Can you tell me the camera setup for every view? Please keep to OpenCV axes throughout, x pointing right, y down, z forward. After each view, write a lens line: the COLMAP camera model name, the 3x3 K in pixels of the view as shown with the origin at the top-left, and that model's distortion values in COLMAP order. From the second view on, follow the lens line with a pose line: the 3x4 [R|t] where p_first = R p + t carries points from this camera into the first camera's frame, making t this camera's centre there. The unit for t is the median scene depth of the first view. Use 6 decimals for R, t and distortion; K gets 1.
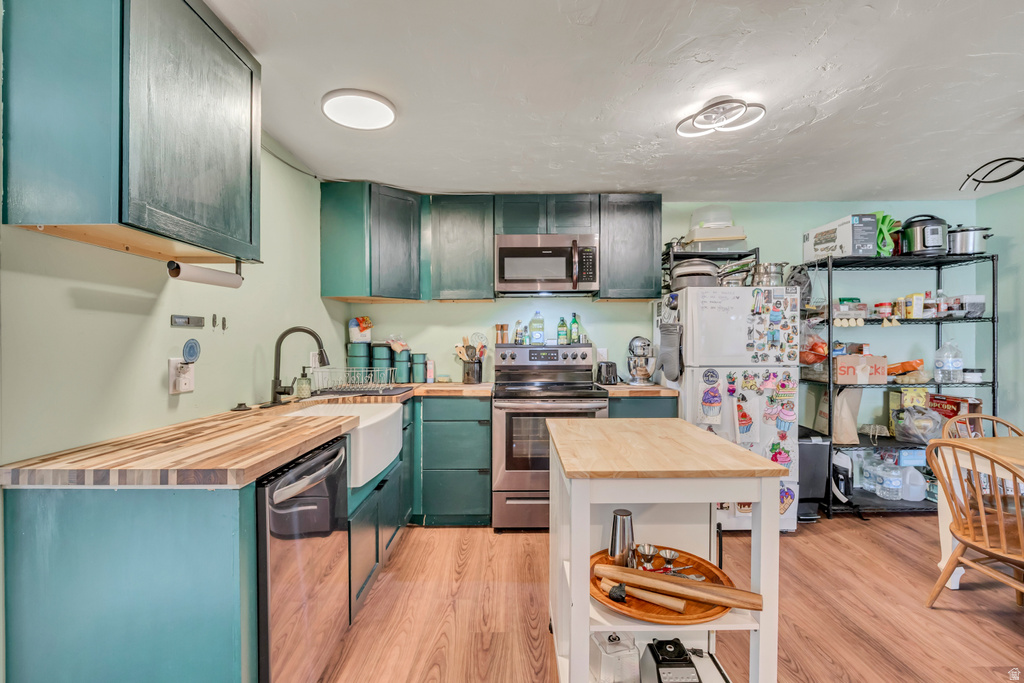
lens RADIAL K [[457.9, 0, 504.2], [0, 457.9, 346.2], [0, 0, 1]] dist [-0.007576, -0.000403]
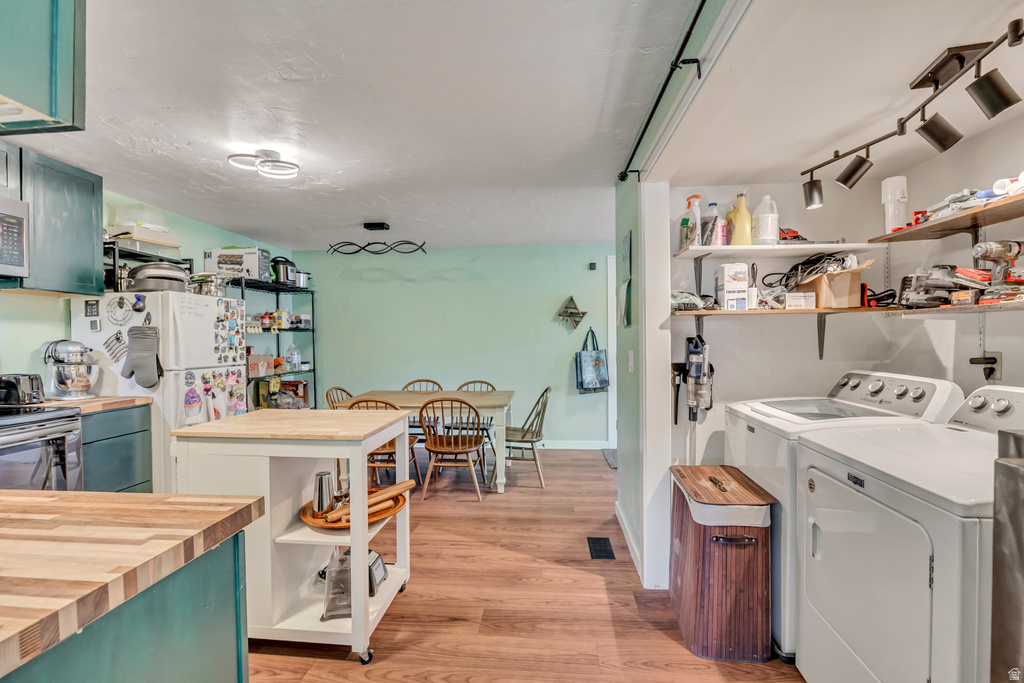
lens RADIAL K [[457.9, 0, 510.1], [0, 457.9, 345.6], [0, 0, 1]] dist [-0.007576, -0.000403]
pose [[0.086104, -0.007045, 0.996261, -0.509199], [0.015985, 0.999856, 0.005689, -0.003719], [-0.996158, 0.015435, 0.086205, 0.169640]]
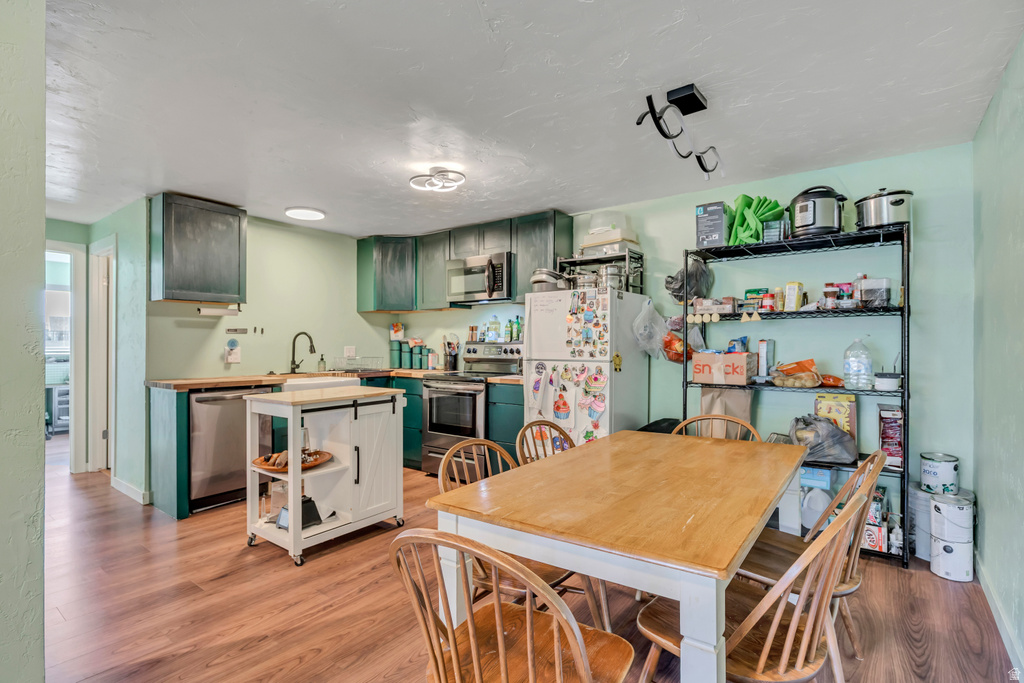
lens RADIAL K [[487.2, 0, 497.4], [0, 487.2, 345.0], [0, 0, 1]] dist [-0.019928, 0.002053]
pose [[0.798580, 0.004043, -0.601875, 1.081866], [-0.004016, 0.999991, 0.001389, 0.004115], [0.601875, 0.001308, 0.798589, -0.067622]]
